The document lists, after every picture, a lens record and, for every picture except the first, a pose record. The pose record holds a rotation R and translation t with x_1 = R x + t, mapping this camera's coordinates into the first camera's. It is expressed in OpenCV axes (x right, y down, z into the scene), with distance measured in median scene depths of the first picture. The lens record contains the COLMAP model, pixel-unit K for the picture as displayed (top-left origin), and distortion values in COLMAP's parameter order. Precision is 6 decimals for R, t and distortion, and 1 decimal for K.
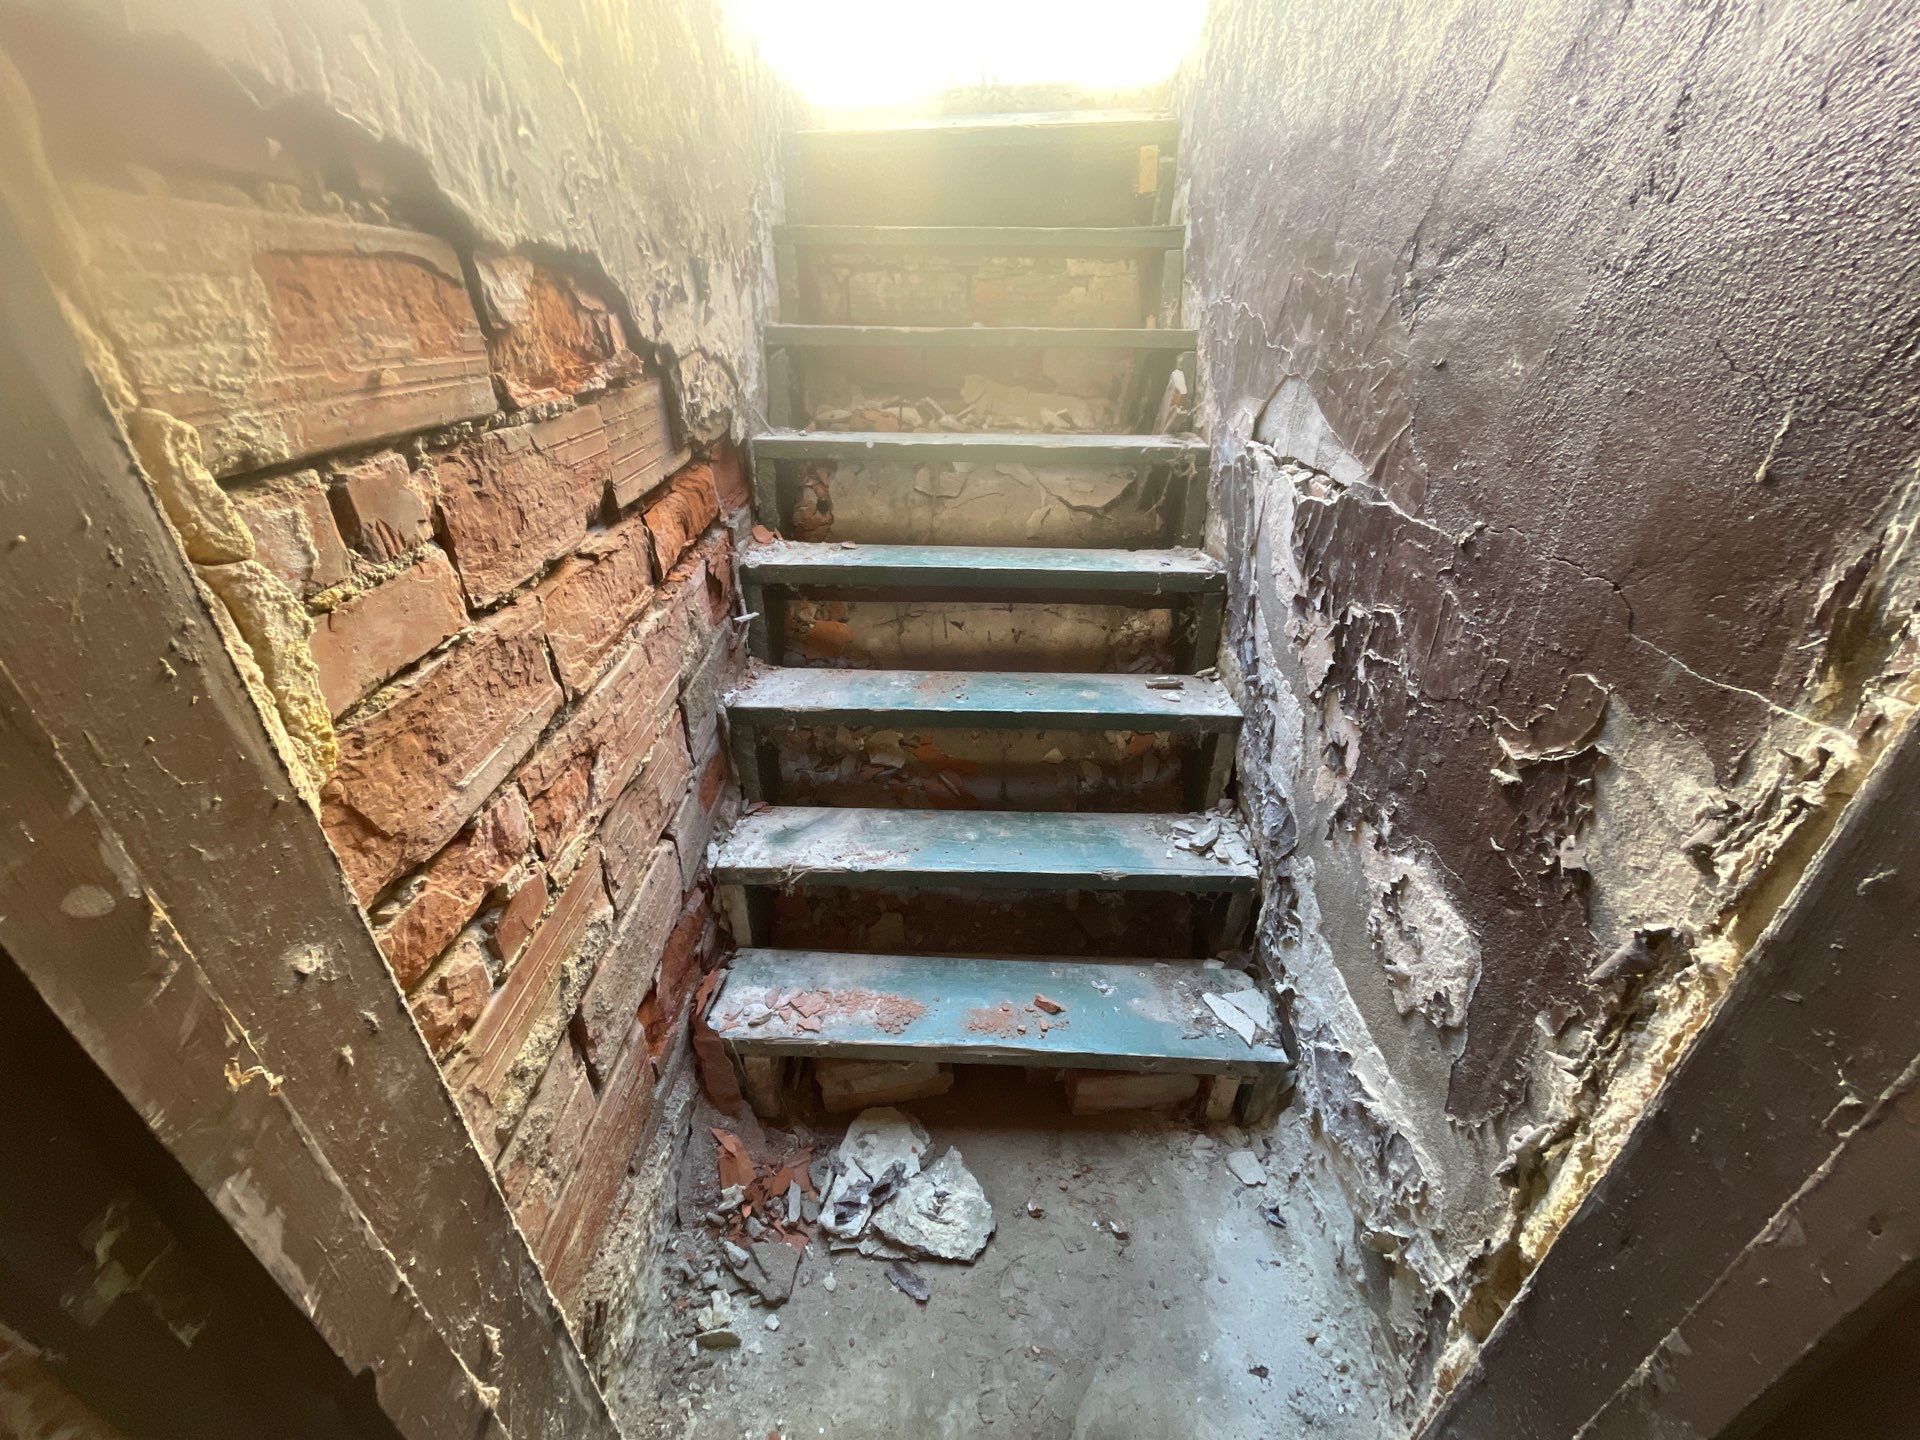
lens RADIAL K [[758.8, 0, 952.5], [0, 758.8, 726.6], [0, 0, 1]] dist [-0.003377, -0.000098]
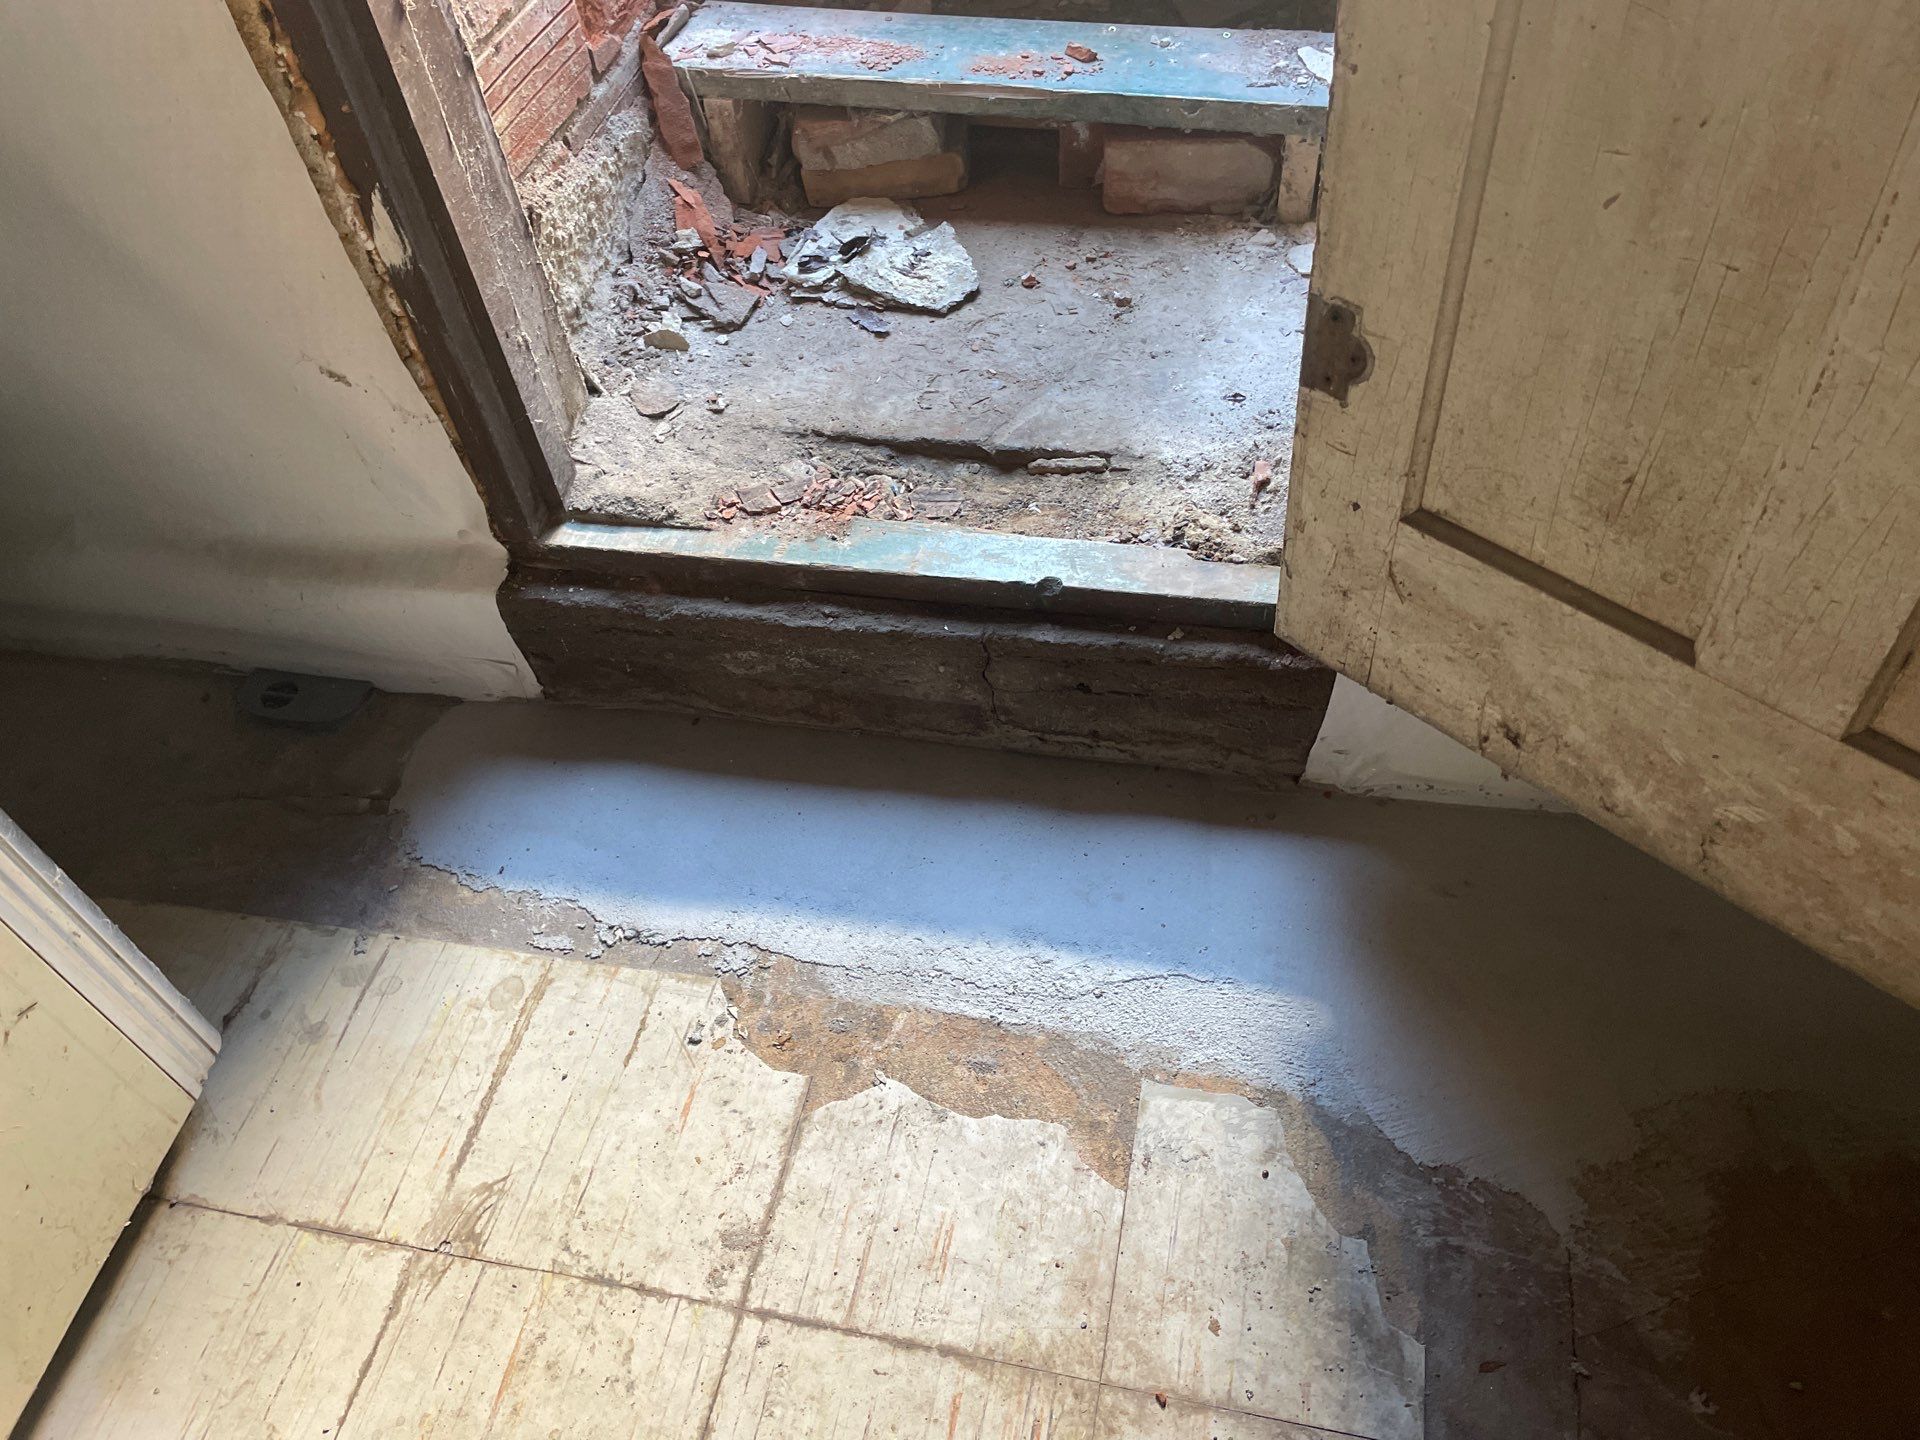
lens RADIAL K [[1423.0, 0, 965.8], [0, 1423.0, 707.1], [0, 0, 1]] dist [0.089167, -0.113449]
pose [[0.972571, 0.099445, -0.210278, 0.551486], [-0.022384, 0.939821, 0.340933, 0.711064], [0.231527, -0.326875, 0.916268, -0.816560]]
